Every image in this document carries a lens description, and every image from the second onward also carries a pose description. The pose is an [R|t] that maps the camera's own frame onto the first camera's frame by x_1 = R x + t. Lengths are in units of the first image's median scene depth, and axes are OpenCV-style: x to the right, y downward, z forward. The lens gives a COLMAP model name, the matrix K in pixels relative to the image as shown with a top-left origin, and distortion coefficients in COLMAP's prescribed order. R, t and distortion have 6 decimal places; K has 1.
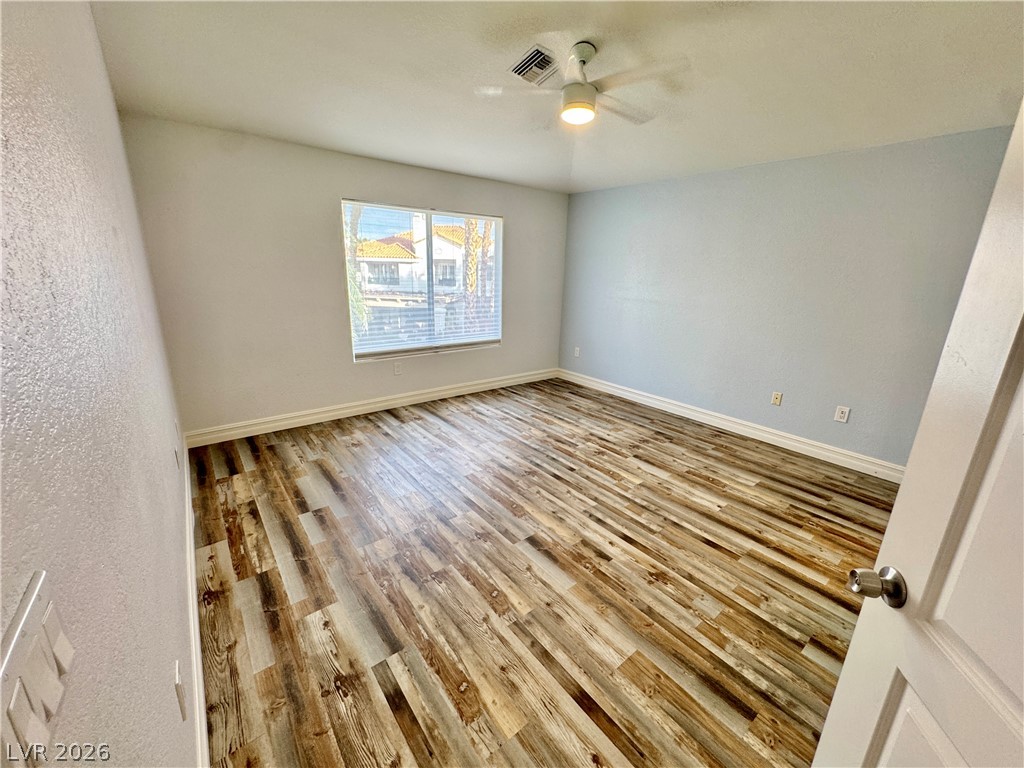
lens RADIAL K [[408.7, 0, 521.6], [0, 408.7, 386.2], [0, 0, 1]] dist [-0.001526, 0.000752]
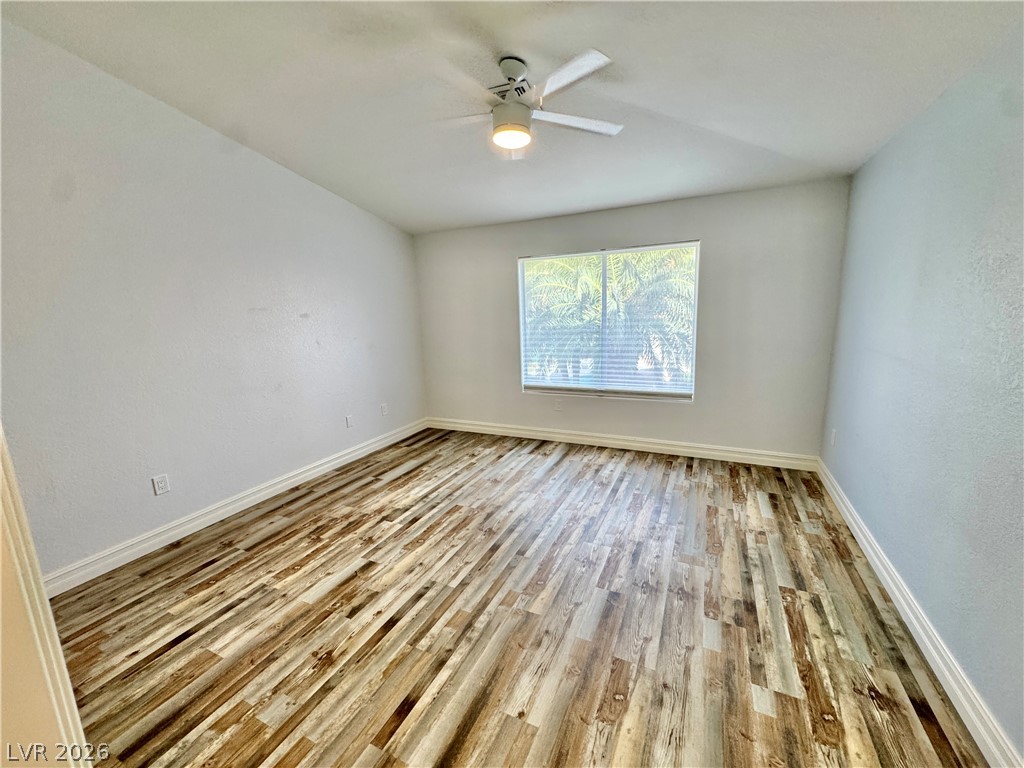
lens RADIAL K [[408.7, 0, 511.0], [0, 408.7, 391.0], [0, 0, 1]] dist [-0.001526, 0.000752]
pose [[0.427297, 0.139306, -0.893314, 0.828338], [-0.203386, 0.977544, 0.055156, -0.158842], [0.880938, 0.158120, 0.446035, 0.589699]]
